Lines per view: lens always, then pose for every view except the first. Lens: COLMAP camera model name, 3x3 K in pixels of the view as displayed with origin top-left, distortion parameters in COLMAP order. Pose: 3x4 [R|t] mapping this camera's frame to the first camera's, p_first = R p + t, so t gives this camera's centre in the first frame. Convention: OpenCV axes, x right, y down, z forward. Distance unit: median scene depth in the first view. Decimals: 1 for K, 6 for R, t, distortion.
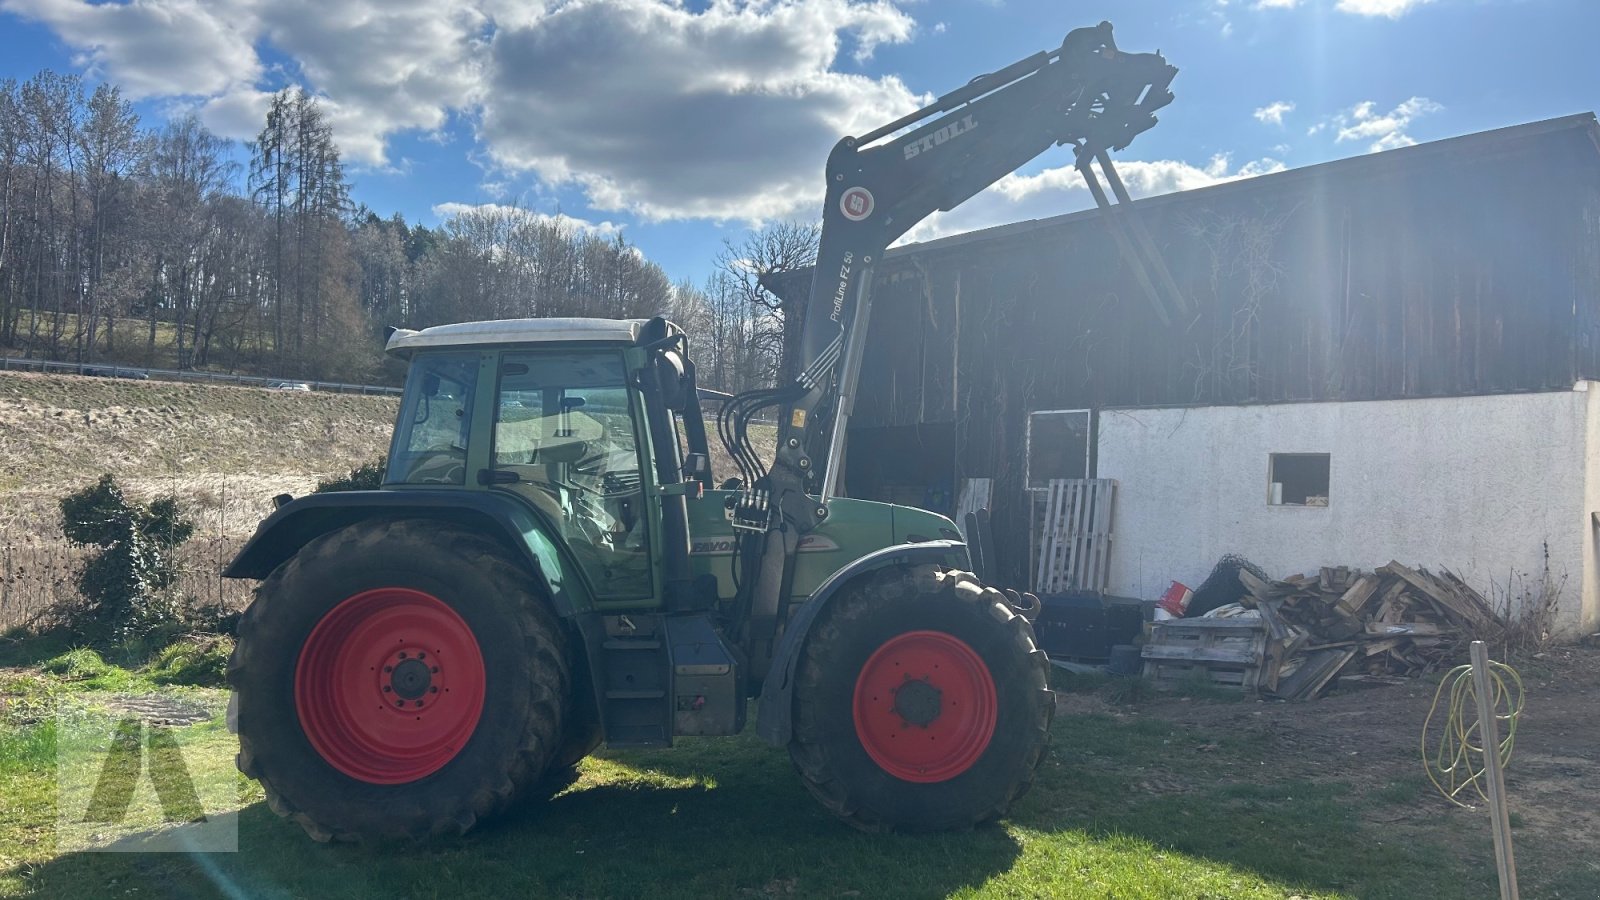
lens RADIAL K [[1218.9, 0, 794.7], [0, 1218.9, 456.0], [0, 0, 1]] dist [0.071229, -0.075534]
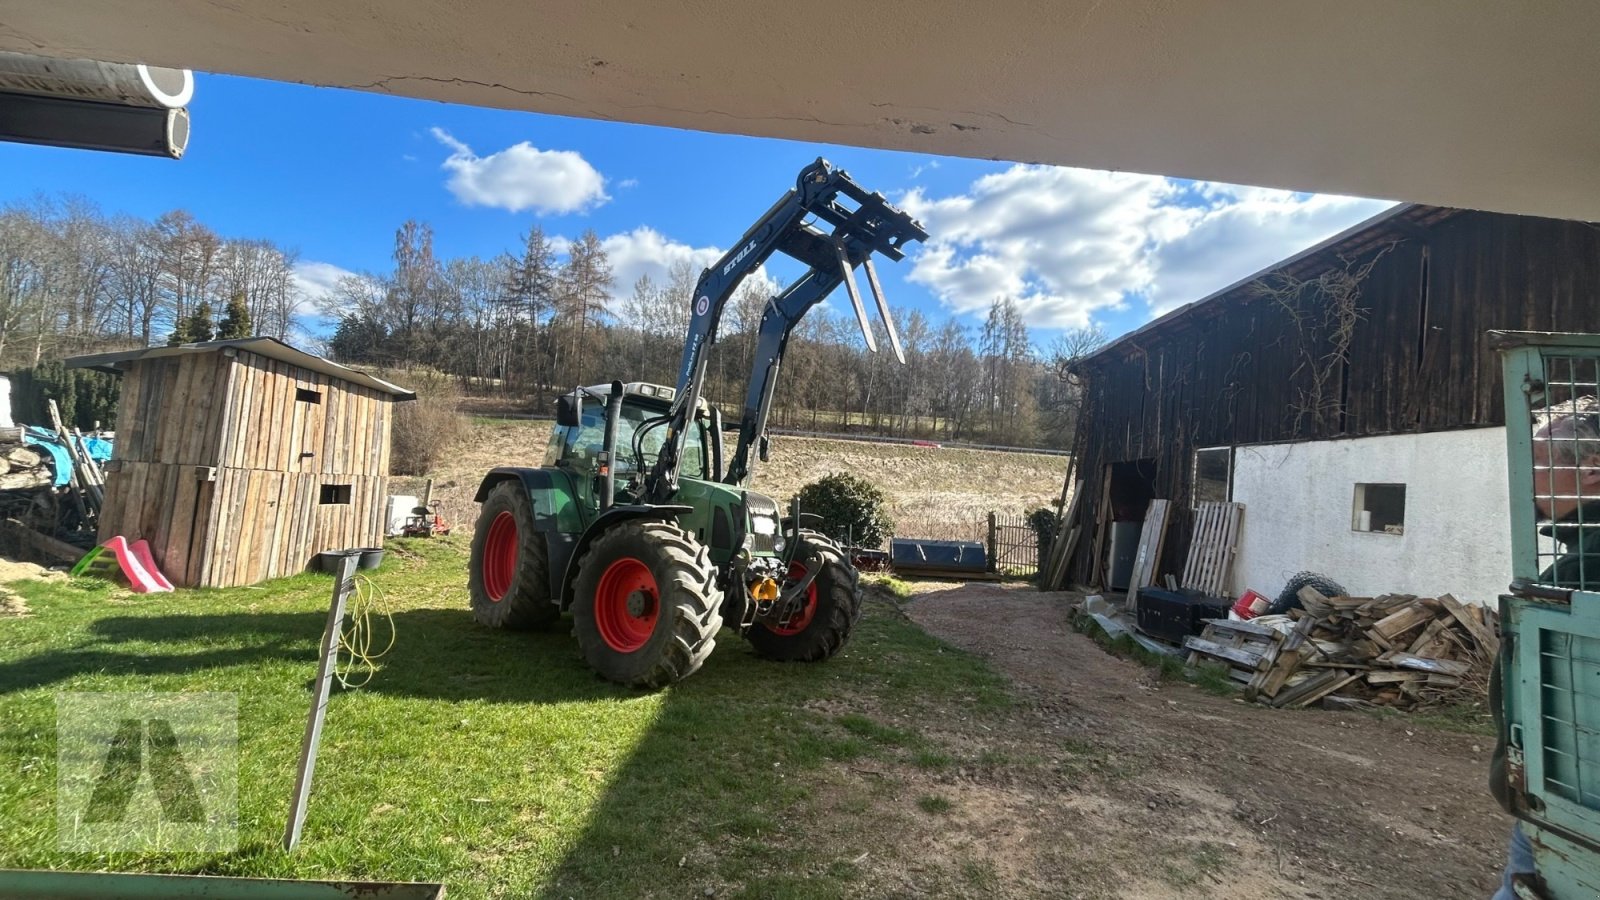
lens RADIAL K [[656.5, 0, 802.0], [0, 656.5, 451.6], [0, 0, 1]] dist [0.006315, -0.000104]
pose [[0.748163, 0.004462, -0.663500, 0.396122], [-0.041762, 0.998311, -0.040378, 0.013609], [0.662199, 0.057919, 0.747086, 0.236623]]
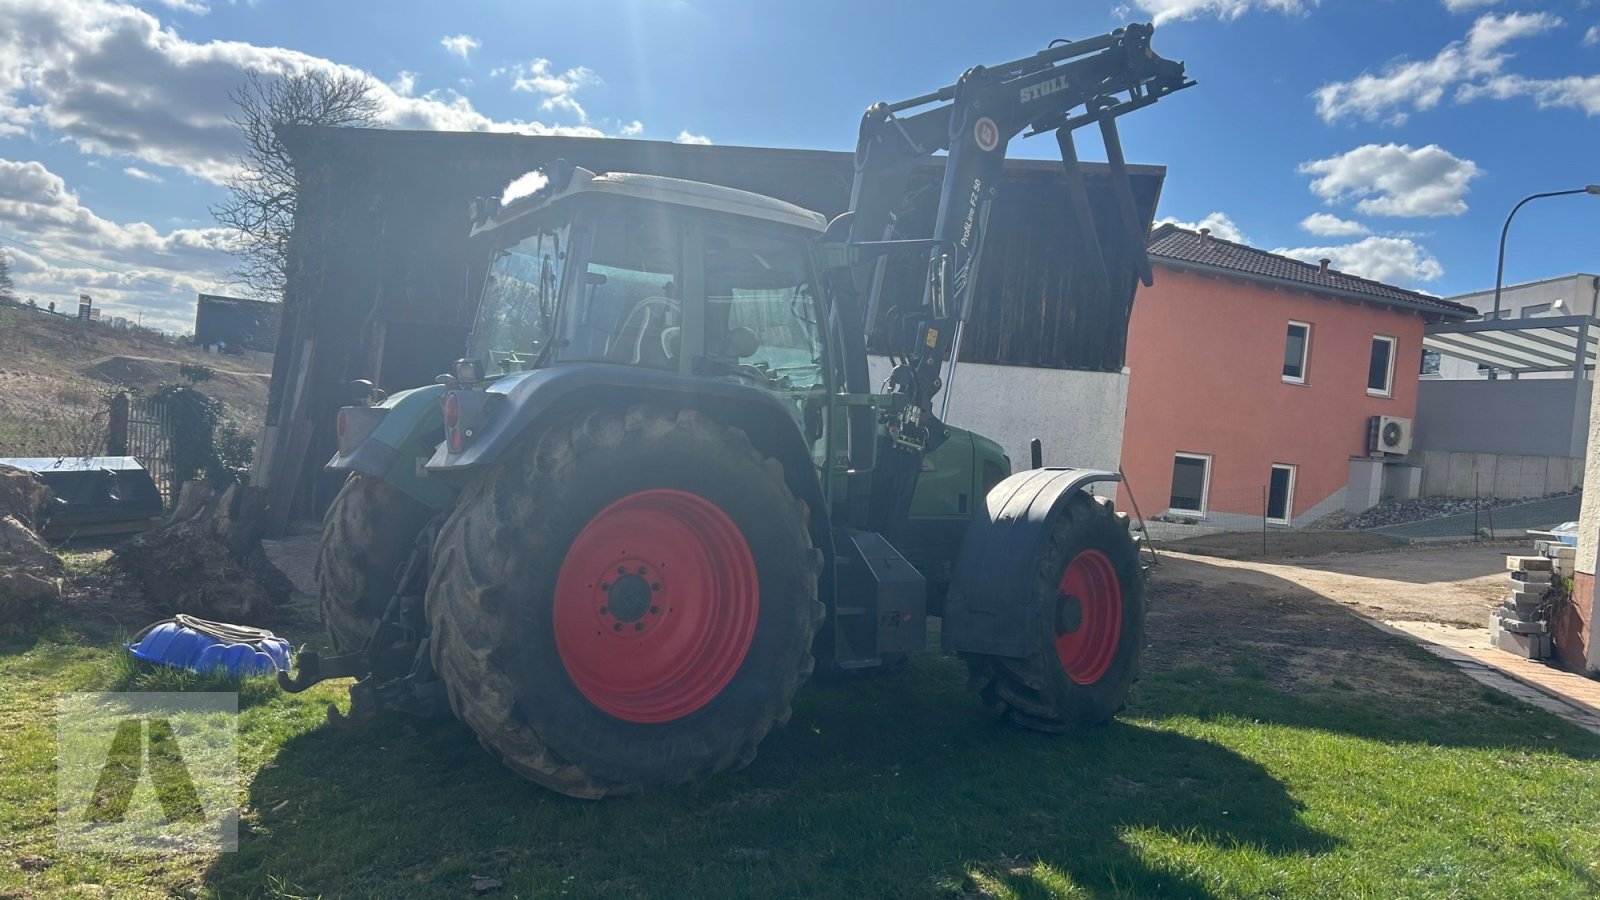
lens RADIAL K [[1218.9, 0, 794.7], [0, 1218.9, 456.0], [0, 0, 1]] dist [0.071229, -0.075534]
pose [[0.777030, 0.058613, 0.626729, -0.379425], [-0.099817, 0.994531, 0.030745, 0.024901], [-0.621499, -0.086448, 0.778630, 0.149296]]
